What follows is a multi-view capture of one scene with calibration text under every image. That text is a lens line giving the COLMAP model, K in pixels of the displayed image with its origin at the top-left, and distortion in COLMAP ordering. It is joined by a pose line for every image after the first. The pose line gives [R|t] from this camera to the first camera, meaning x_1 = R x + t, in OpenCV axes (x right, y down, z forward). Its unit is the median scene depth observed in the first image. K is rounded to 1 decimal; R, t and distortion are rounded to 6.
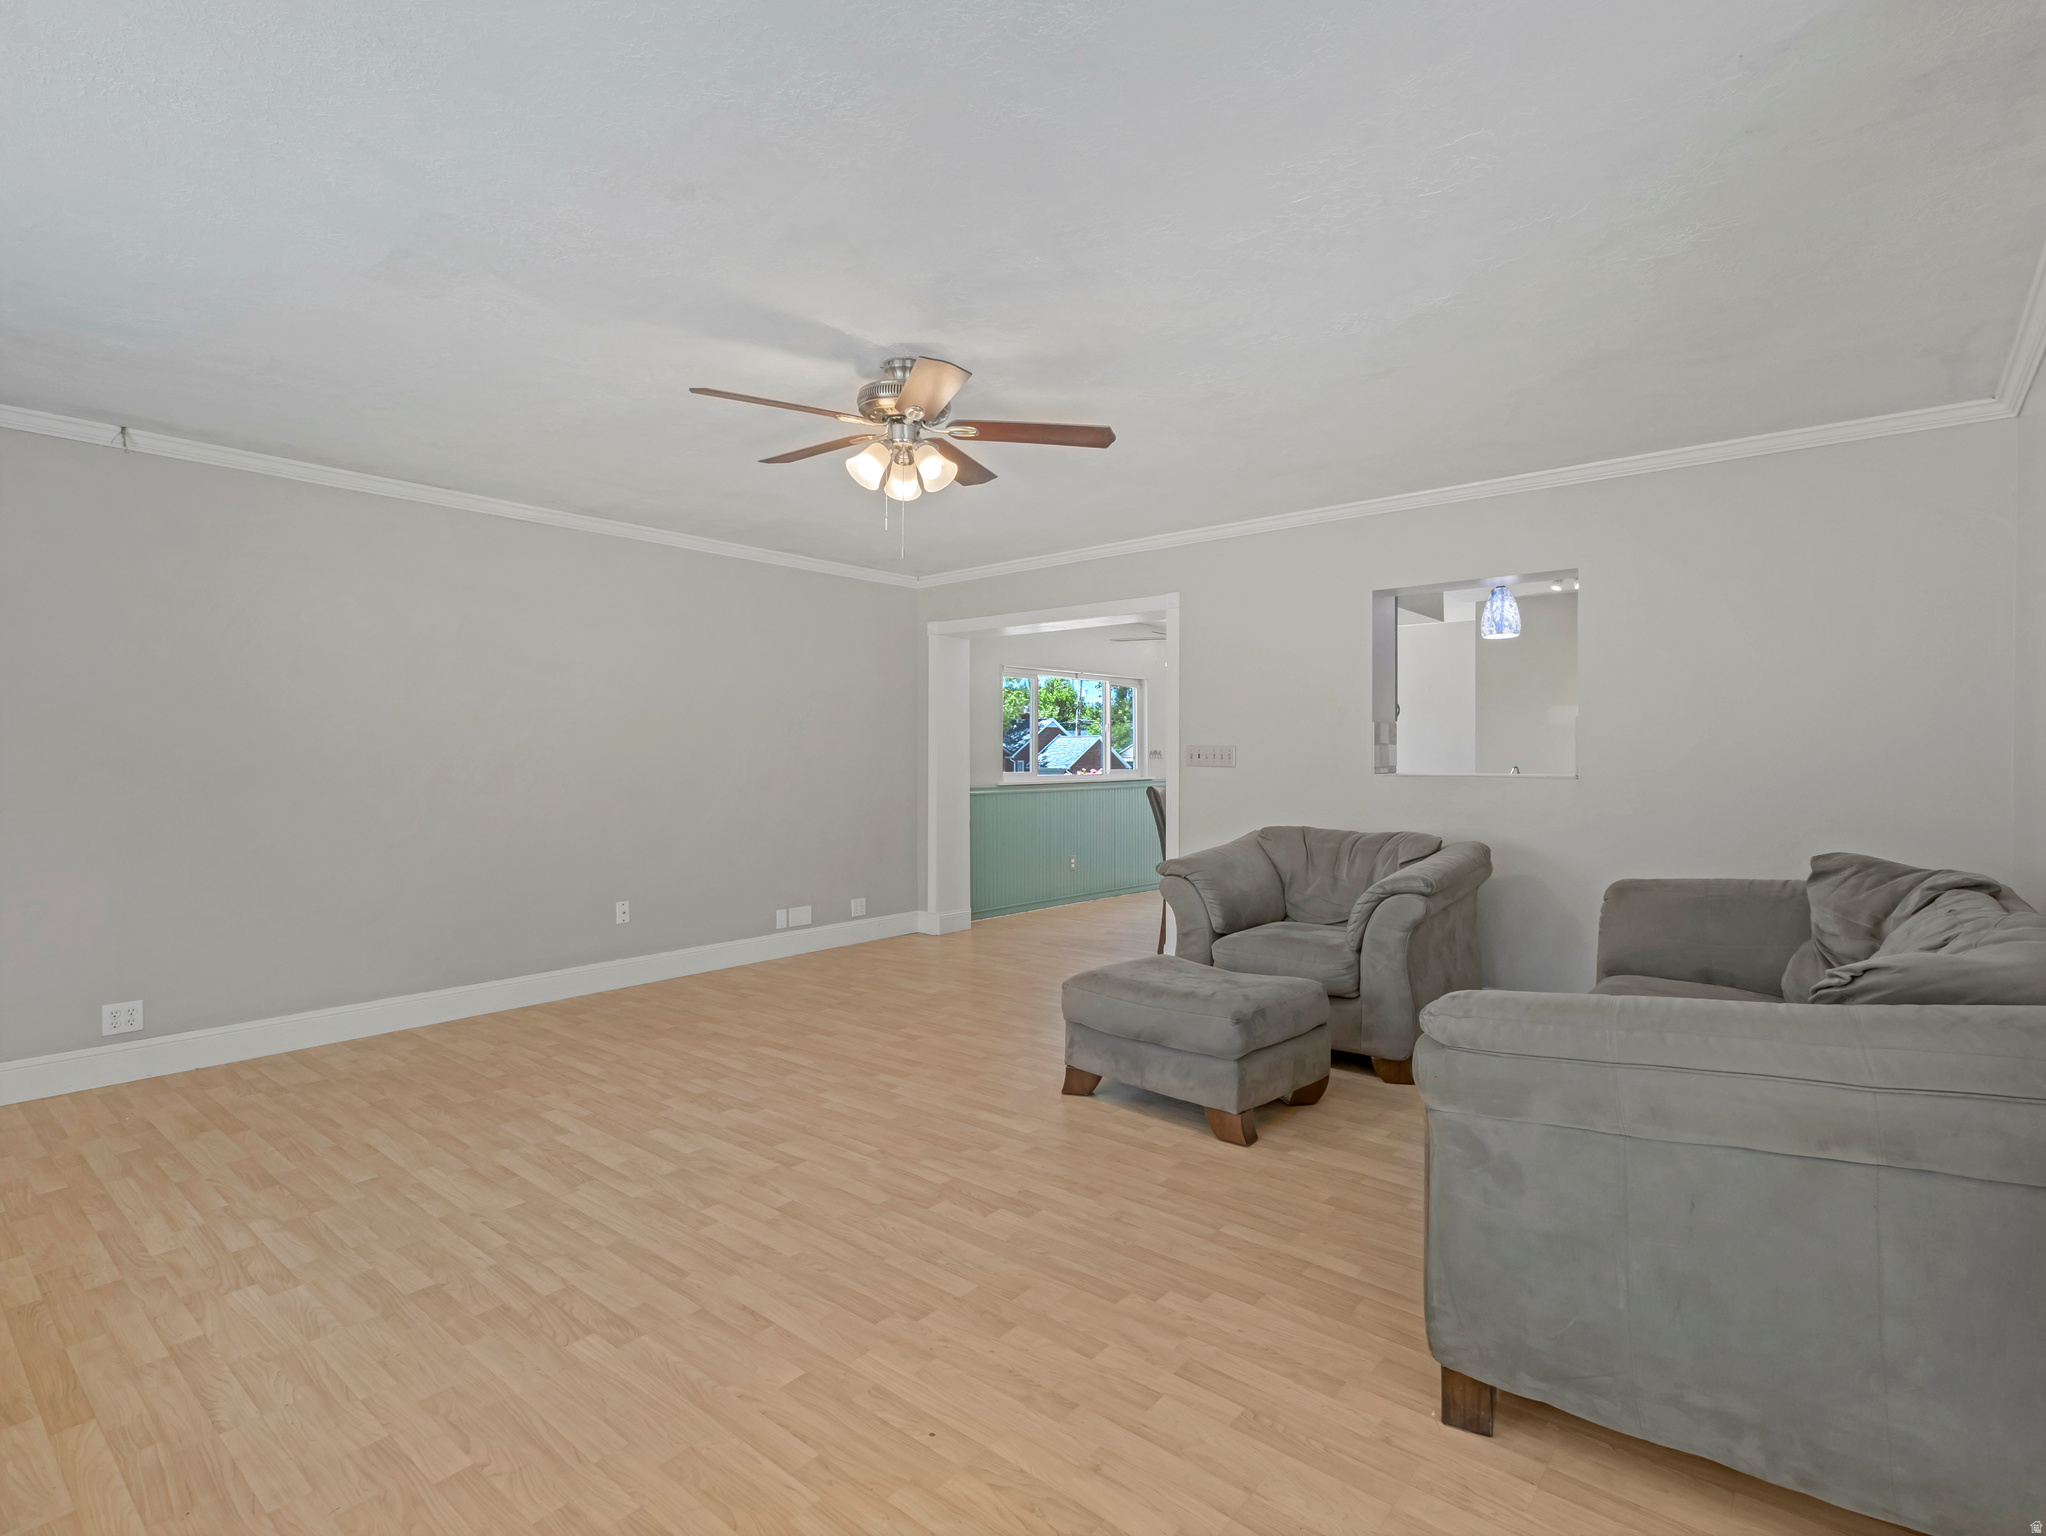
lens RADIAL K [[1009.0, 0, 1024.6], [0, 1009.0, 763.8], [0, 0, 1]] dist [0.008091, 0.000514]
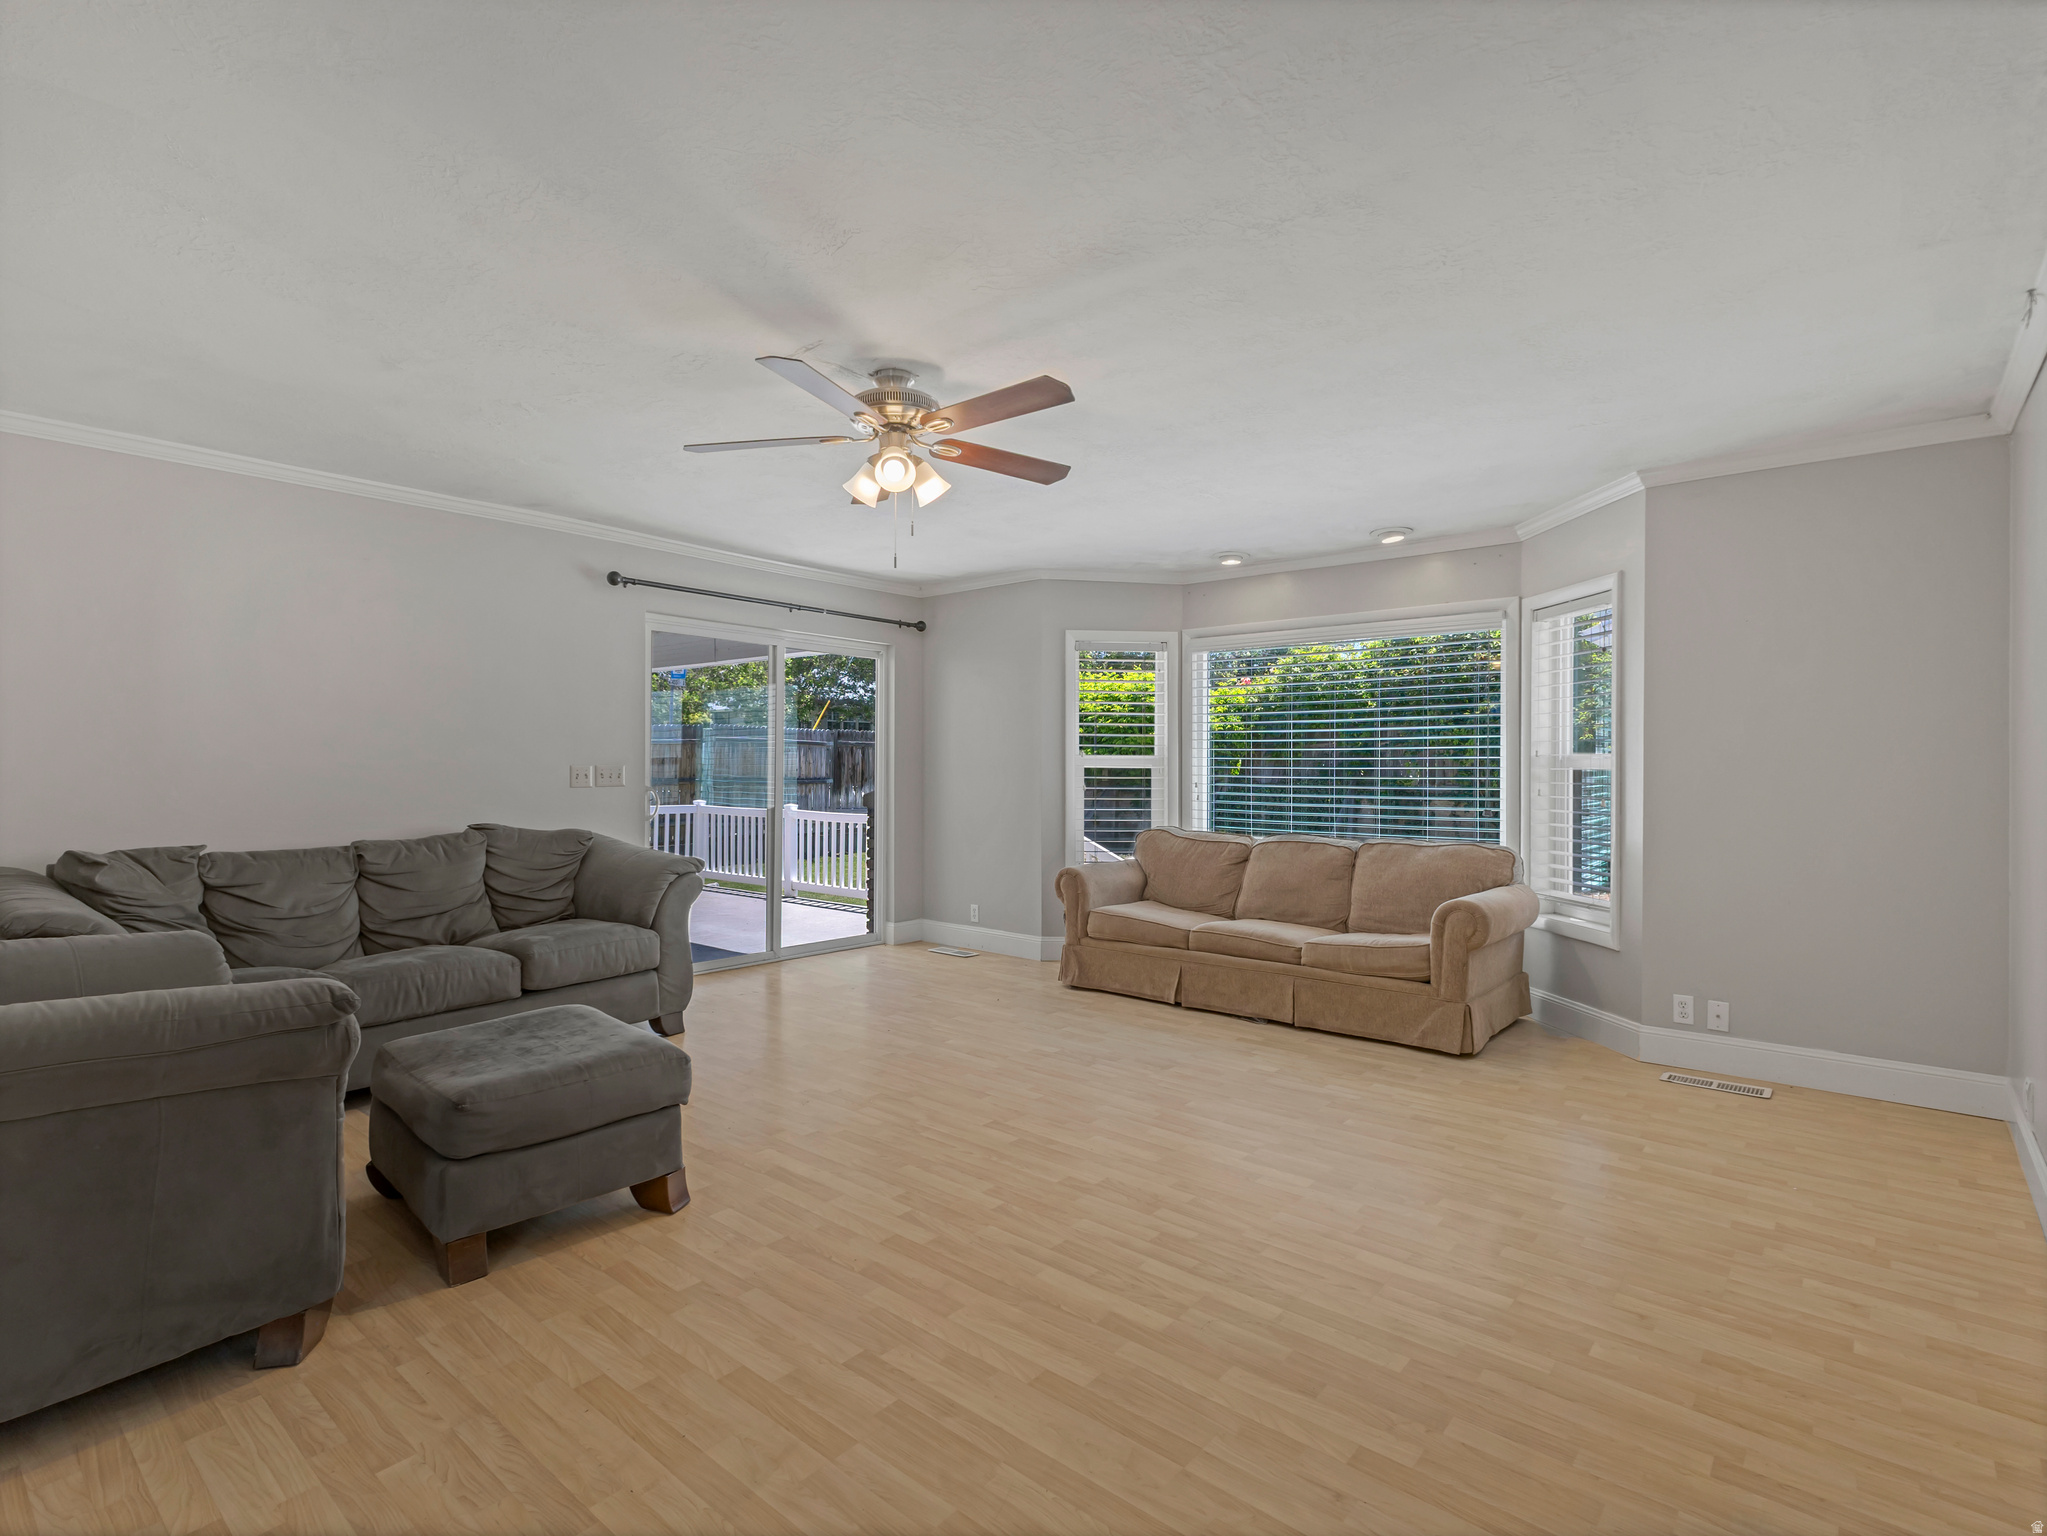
lens RADIAL K [[983.7, 0, 1027.2], [0, 983.7, 769.8], [0, 0, 1]] dist [0.004067, 0.000634]
pose [[-0.999999, -0.000205, 0.001545, -0.224523], [-0.000180, 0.999879, 0.015533, -0.016934], [-0.001548, 0.015532, -0.999878, 1.754350]]
